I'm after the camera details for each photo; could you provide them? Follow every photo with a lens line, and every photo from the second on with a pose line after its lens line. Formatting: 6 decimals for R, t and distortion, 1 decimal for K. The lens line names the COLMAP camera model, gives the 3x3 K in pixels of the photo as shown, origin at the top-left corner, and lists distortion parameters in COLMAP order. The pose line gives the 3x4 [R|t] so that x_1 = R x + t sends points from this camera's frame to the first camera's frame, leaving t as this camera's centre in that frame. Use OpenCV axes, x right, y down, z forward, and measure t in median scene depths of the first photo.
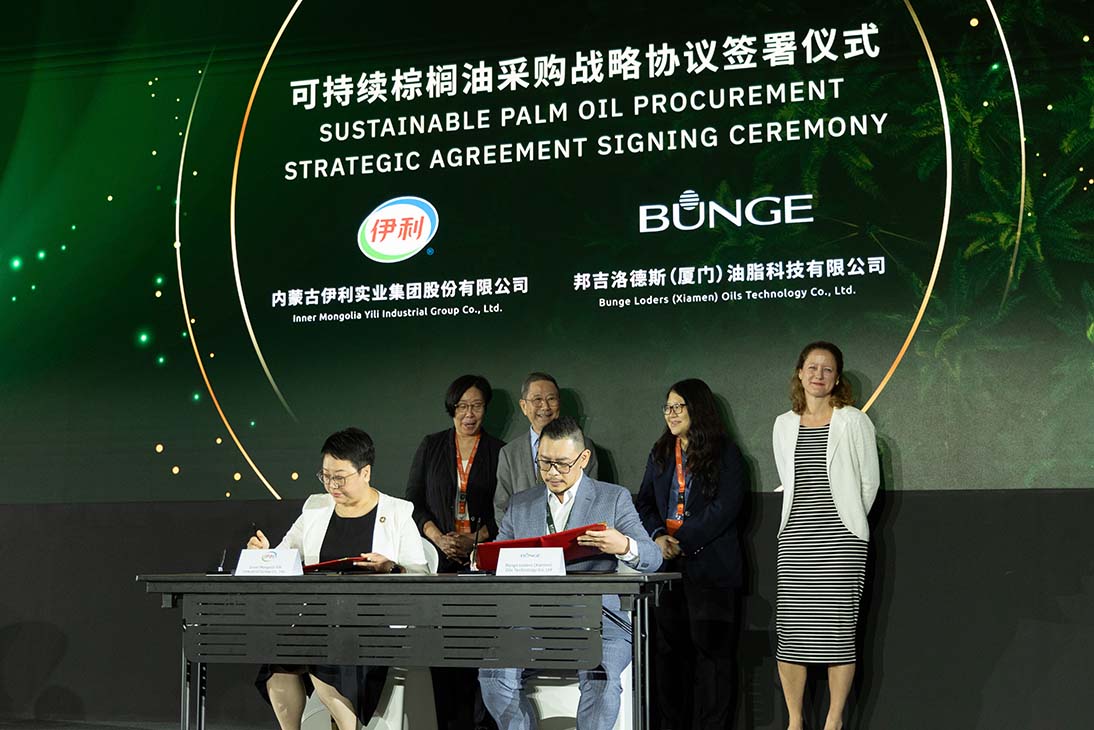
lens RADIAL K [[1547.2, 0, 600.1], [0, 1547.2, 382.8], [0, 0, 1]] dist [-0.029450, 0.009570]
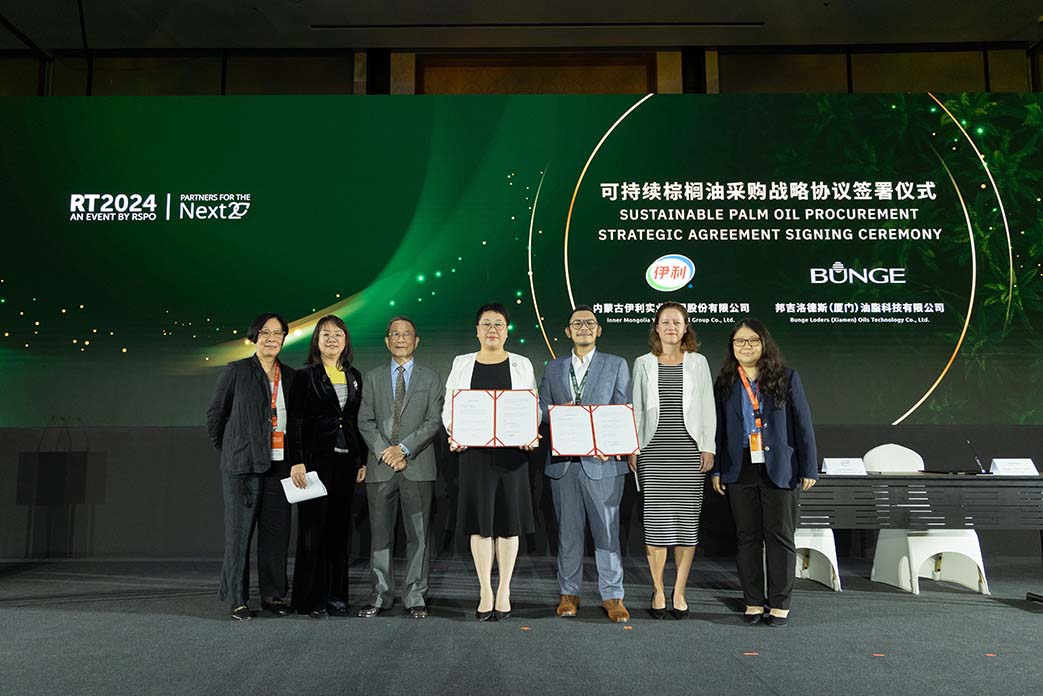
lens RADIAL K [[774.7, 0, 524.8], [0, 774.7, 354.2], [0, 0, 1]] dist [-0.011949, 0.003621]
pose [[0.963836, 0.037091, 0.263903, -0.527333], [-0.033198, 0.999264, -0.019198, 0.016263], [-0.264421, 0.009742, 0.964358, 0.196490]]
